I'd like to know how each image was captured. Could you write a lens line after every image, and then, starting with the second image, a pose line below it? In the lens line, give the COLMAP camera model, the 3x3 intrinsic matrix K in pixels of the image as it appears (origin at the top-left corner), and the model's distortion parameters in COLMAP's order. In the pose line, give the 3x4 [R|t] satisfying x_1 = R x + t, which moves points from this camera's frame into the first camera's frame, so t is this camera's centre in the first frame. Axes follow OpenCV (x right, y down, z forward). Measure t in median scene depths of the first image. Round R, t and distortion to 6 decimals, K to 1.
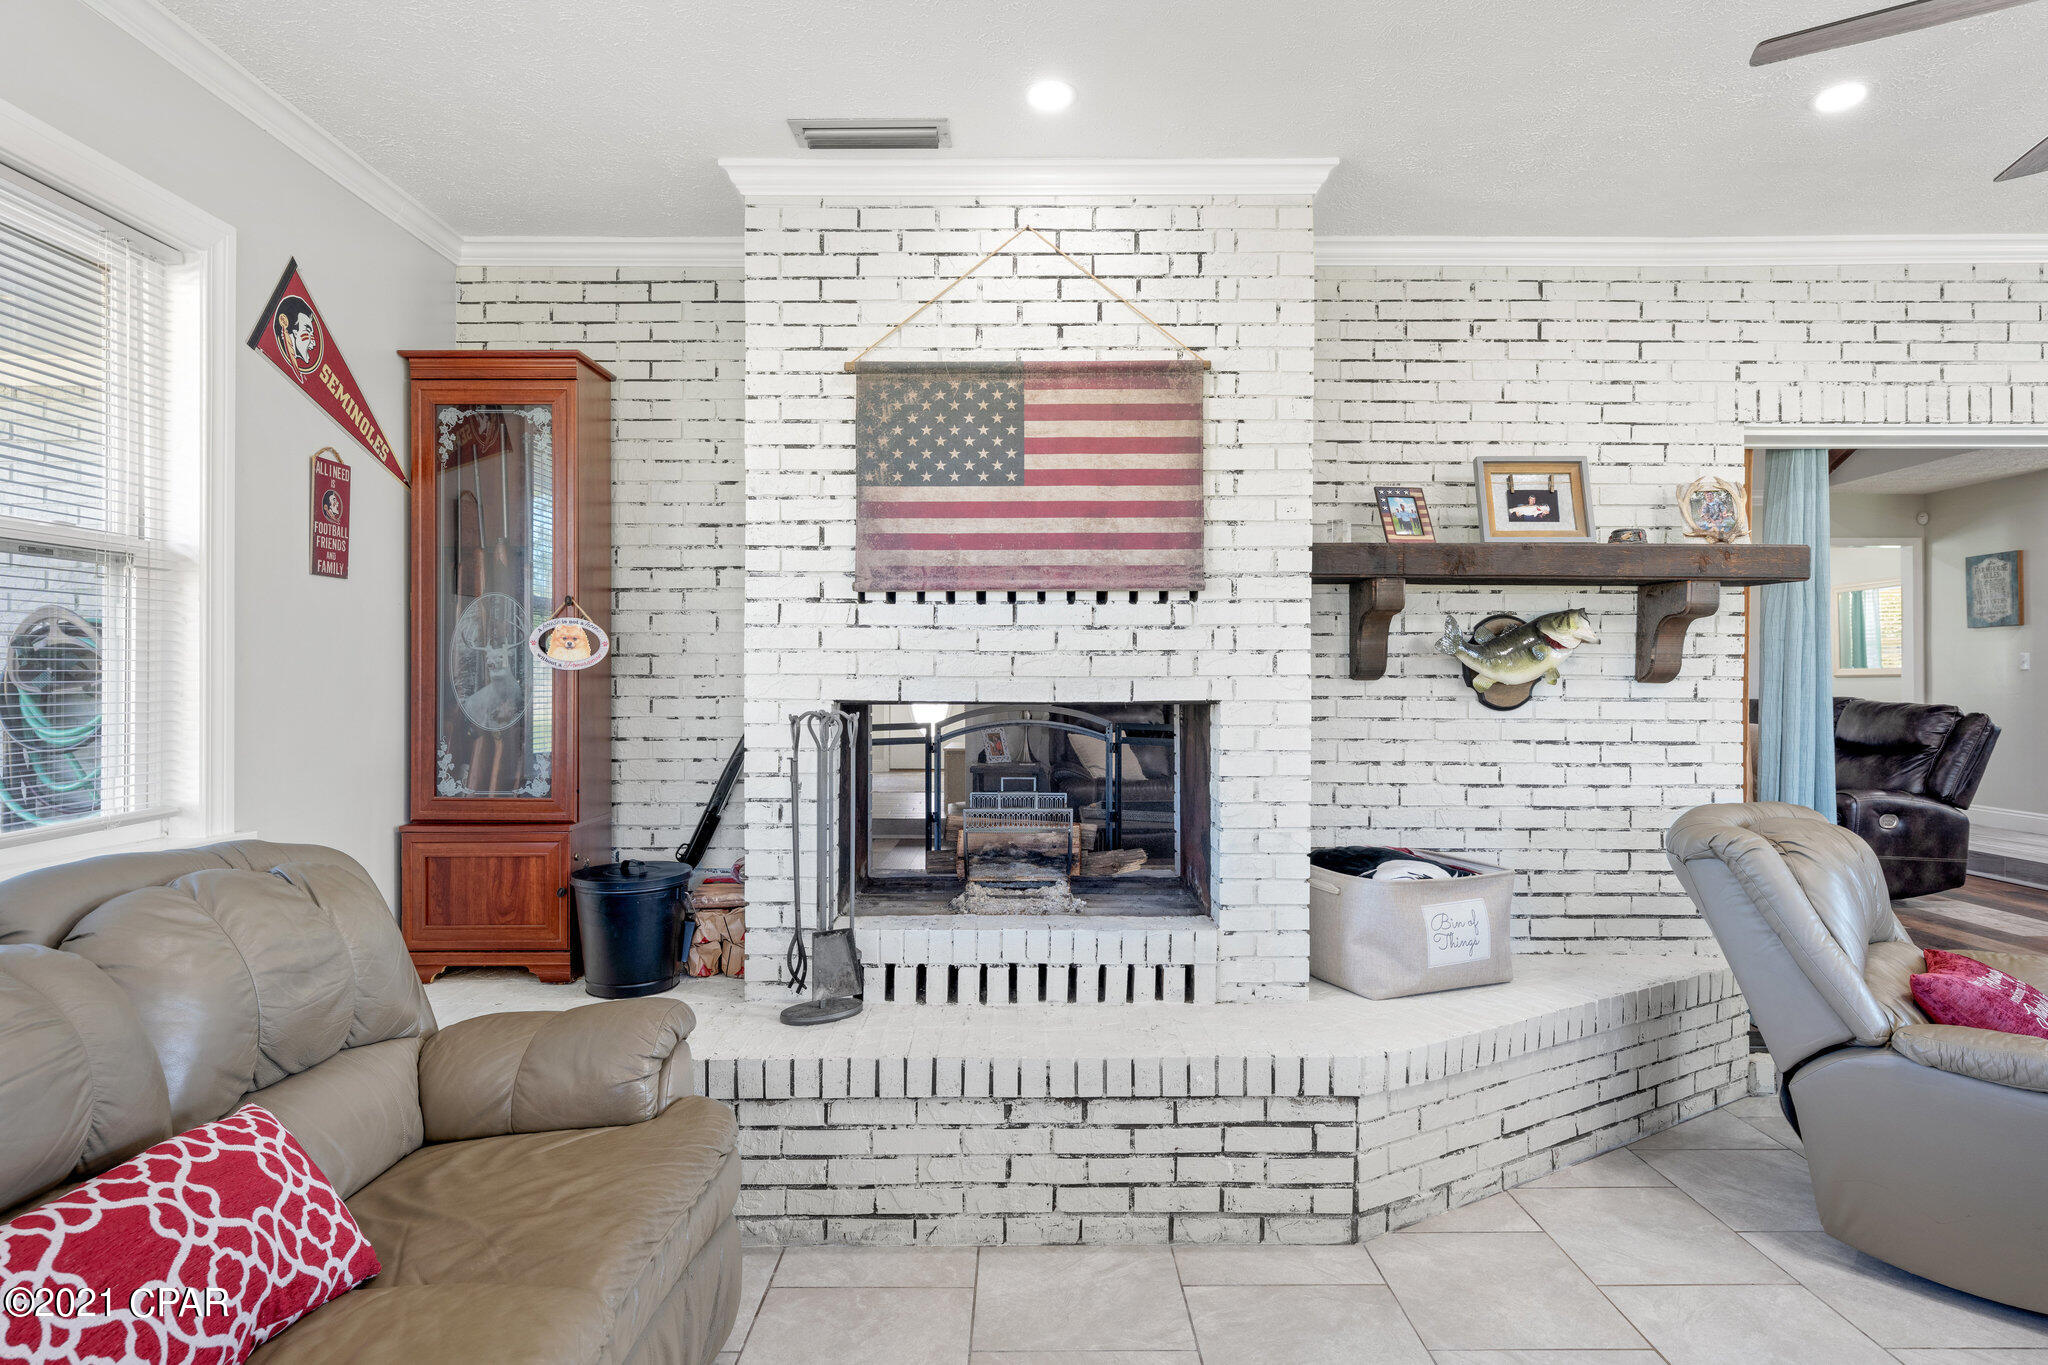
lens RADIAL K [[1111.9, 0, 1018.6], [0, 1111.9, 669.4], [0, 0, 1]] dist [0.009712, 0.002300]
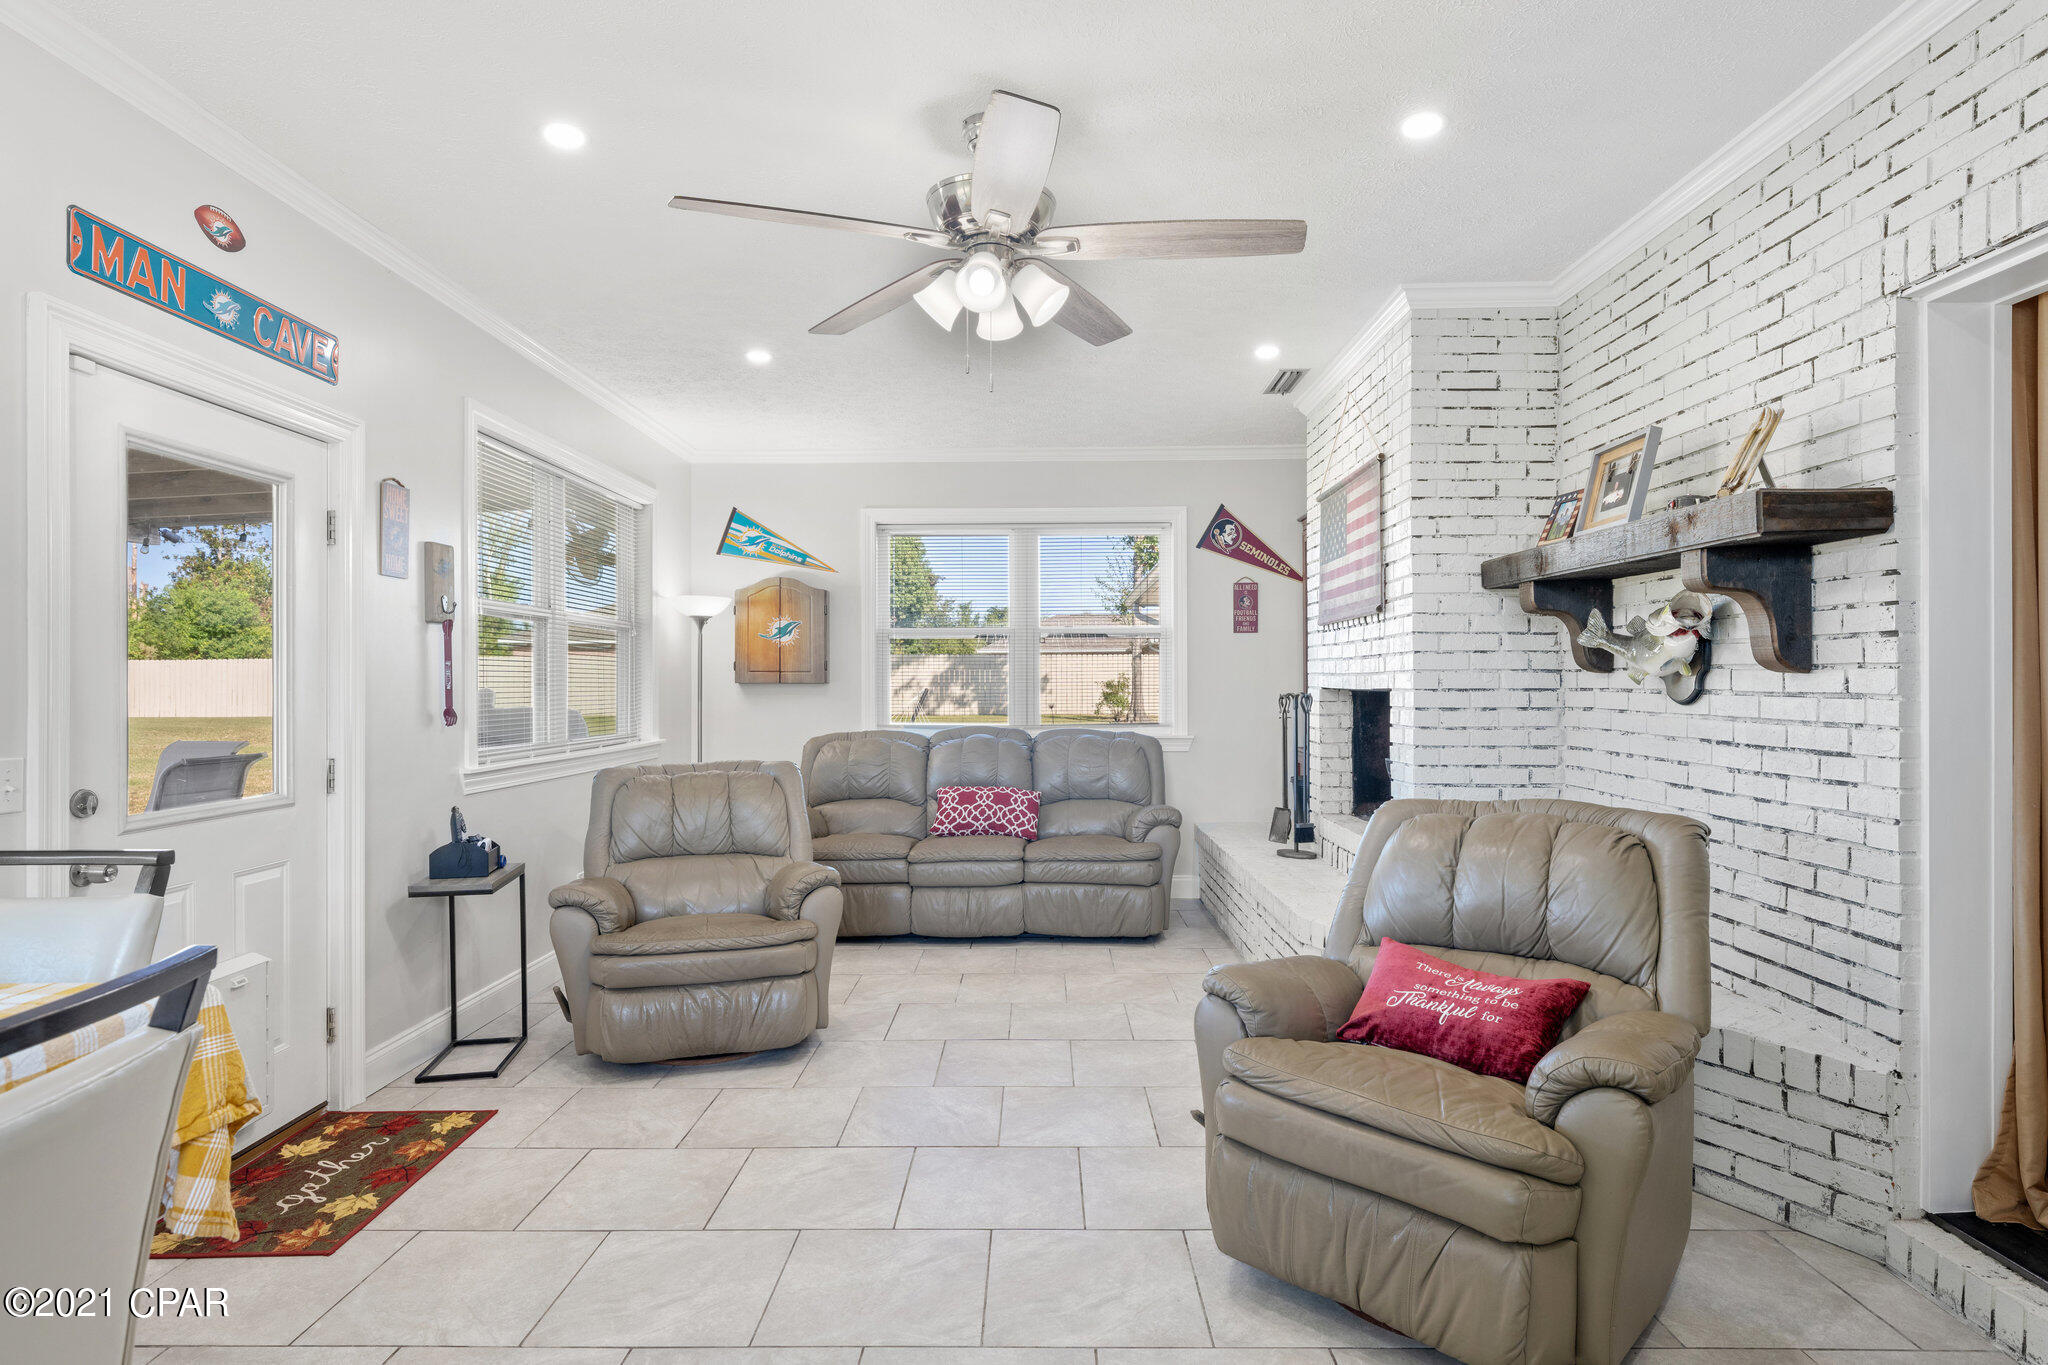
lens RADIAL K [[1111.9, 0, 1003.9], [0, 1111.9, 678.4], [0, 0, 1]] dist [0.009712, 0.002300]
pose [[-0.046214, -0.004247, -0.998923, 1.370218], [0.009813, 0.999941, -0.004706, 0.013994], [0.998883, -0.010020, -0.046169, 0.484439]]
